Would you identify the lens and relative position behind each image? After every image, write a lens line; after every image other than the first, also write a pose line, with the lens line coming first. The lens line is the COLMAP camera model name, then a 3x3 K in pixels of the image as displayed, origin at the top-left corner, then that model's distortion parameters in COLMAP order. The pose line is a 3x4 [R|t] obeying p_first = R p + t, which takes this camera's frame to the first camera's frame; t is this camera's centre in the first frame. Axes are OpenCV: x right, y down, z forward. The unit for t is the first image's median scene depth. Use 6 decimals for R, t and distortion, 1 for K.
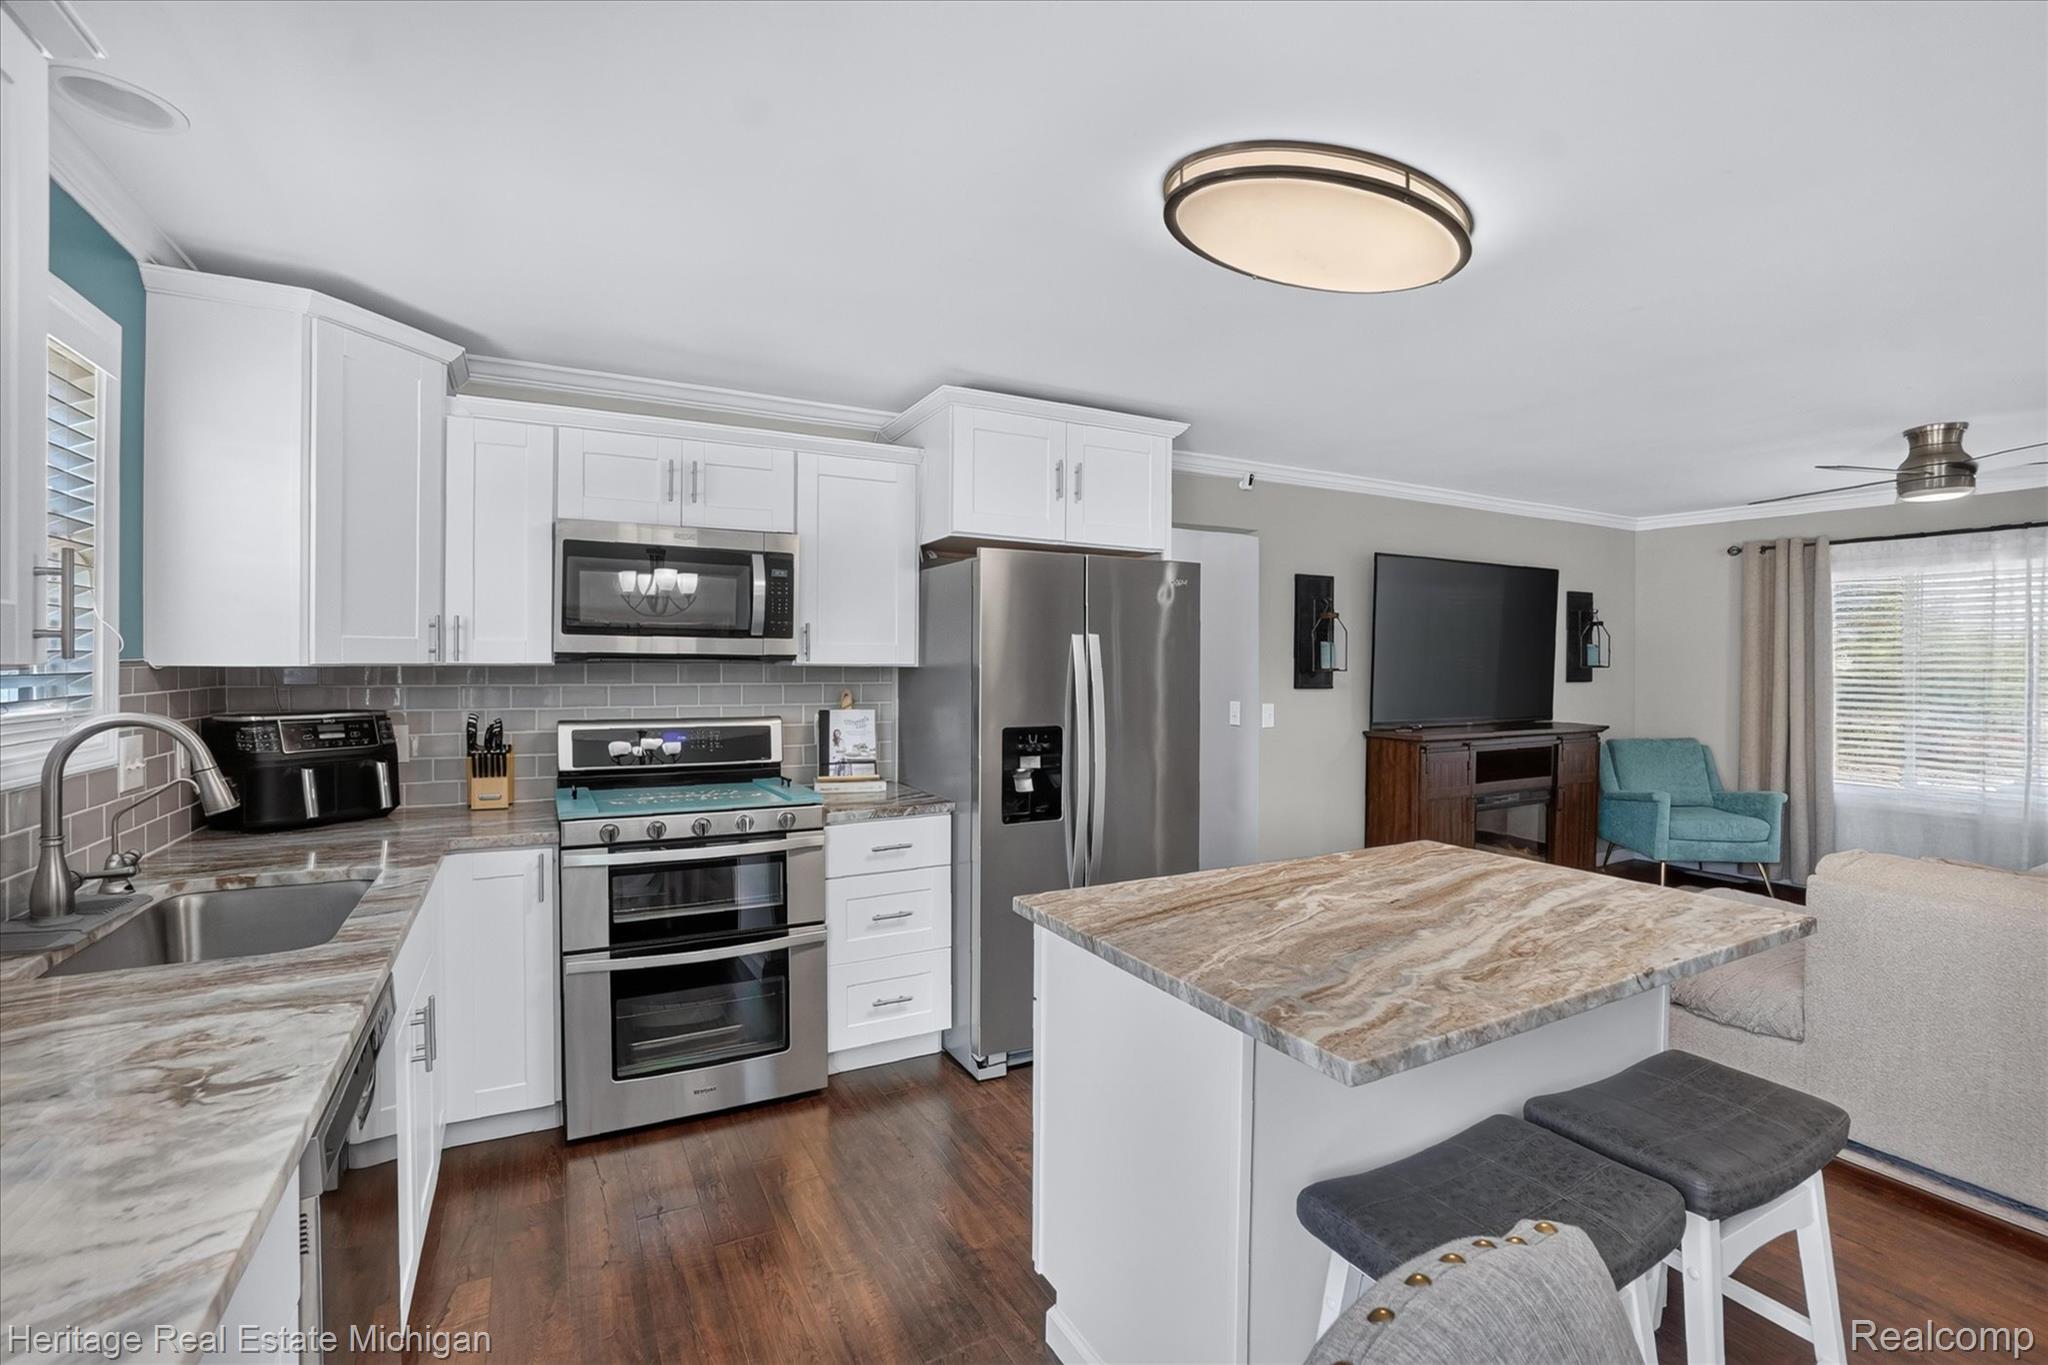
lens RADIAL K [[1032.8, 0, 1029.4], [0, 1032.8, 704.0], [0, 0, 1]] dist [-0.022718, 0.016158]
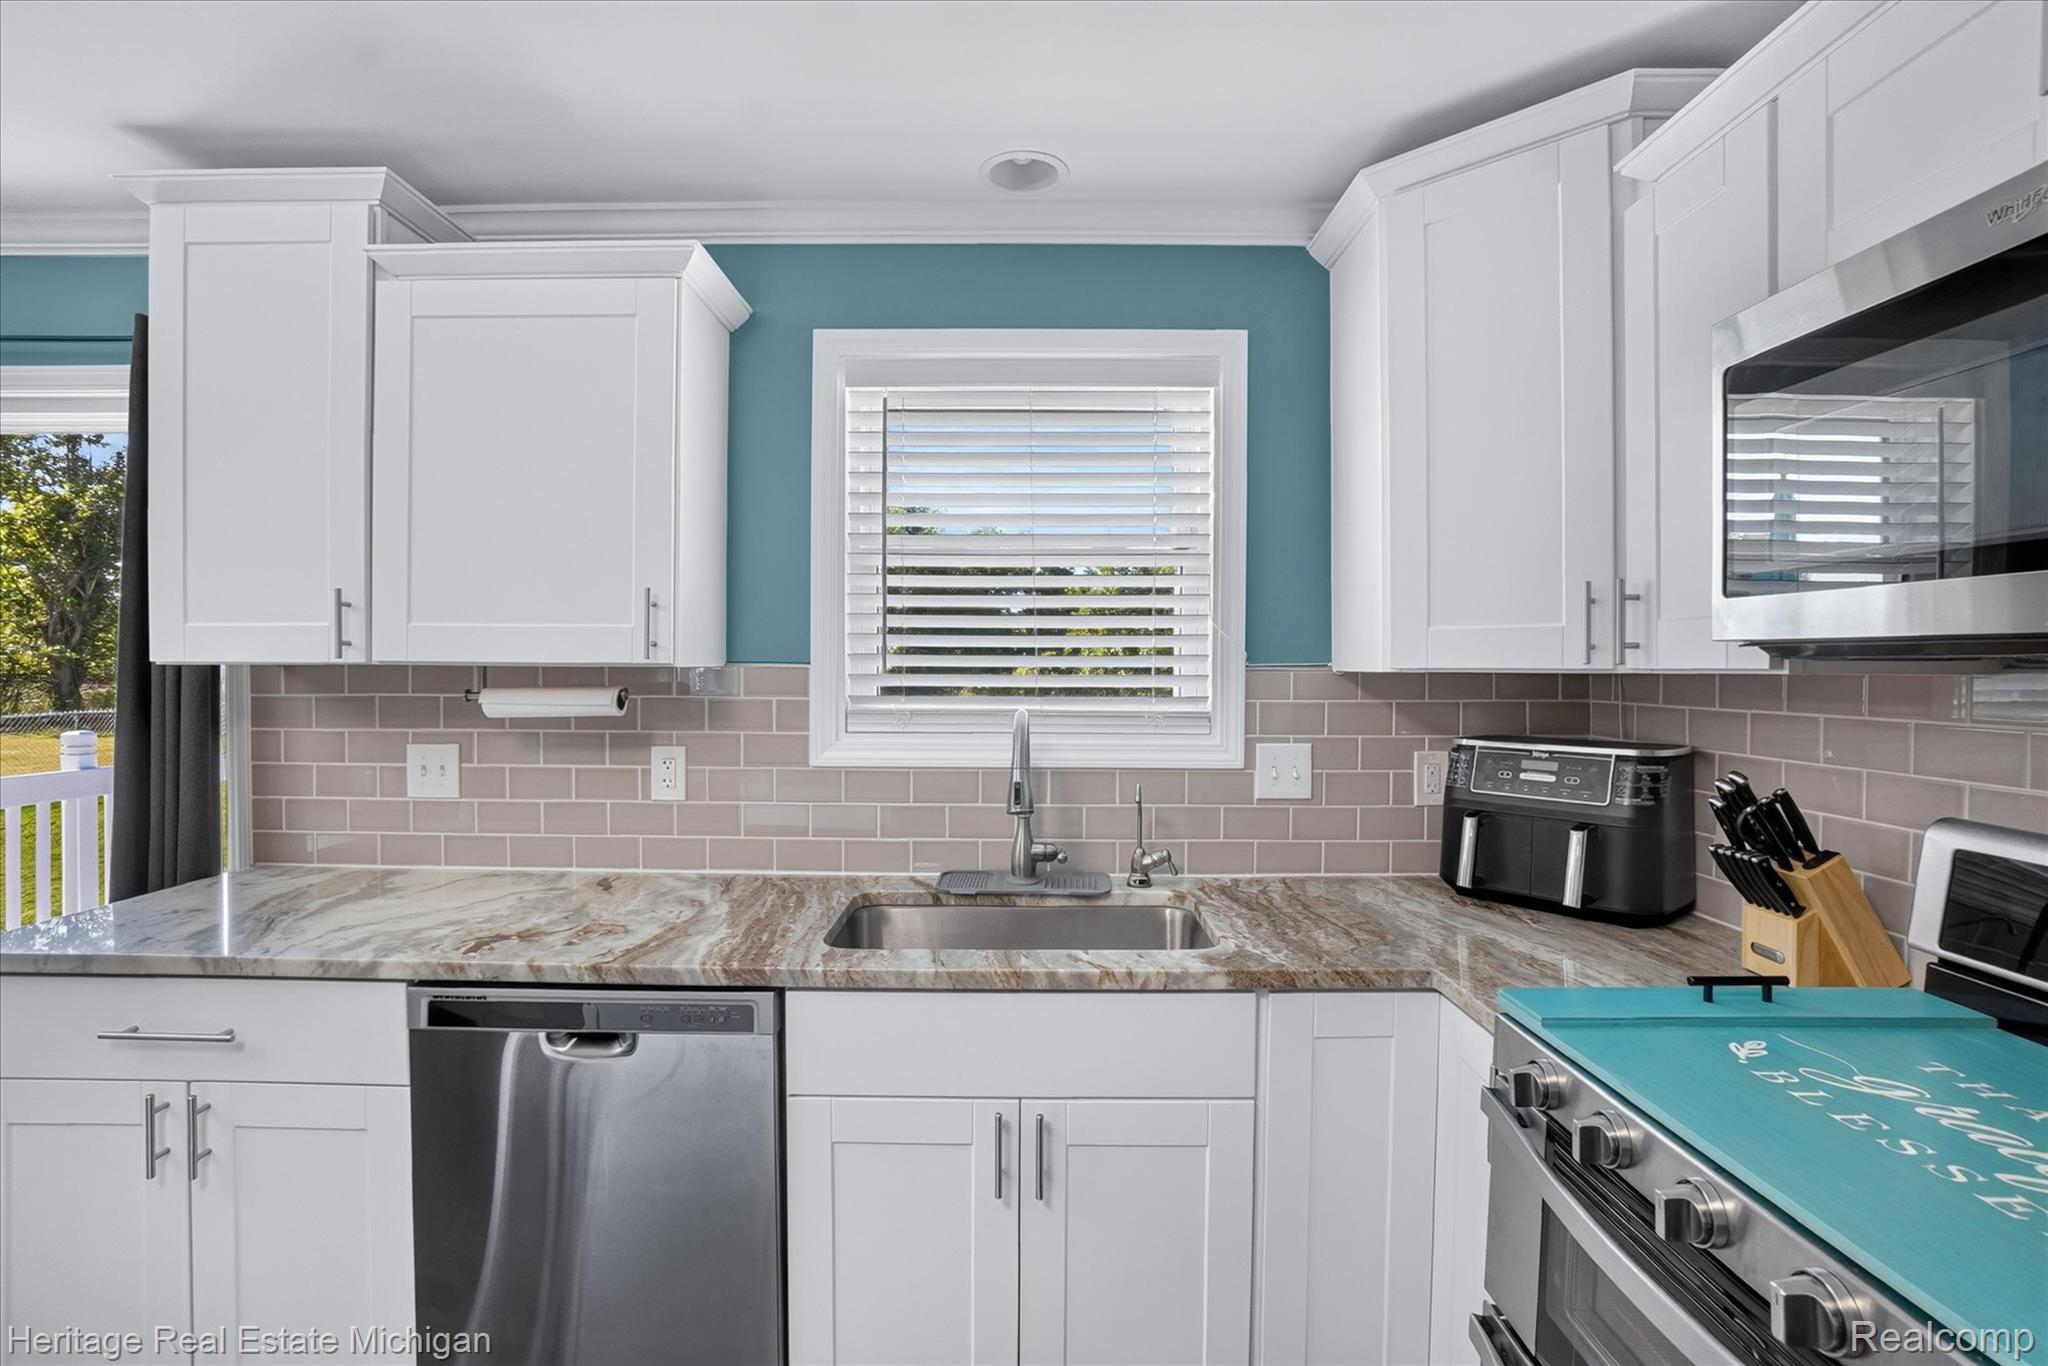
lens RADIAL K [[947.4, 0, 1029.0], [0, 947.4, 664.6], [0, 0, 1]] dist [-0.012240, 0.000215]
pose [[-0.505535, -0.008640, -0.862763, 0.005078], [-0.034797, 0.999340, 0.010381, -0.020230], [0.862104, 0.035270, -0.505503, 0.578925]]
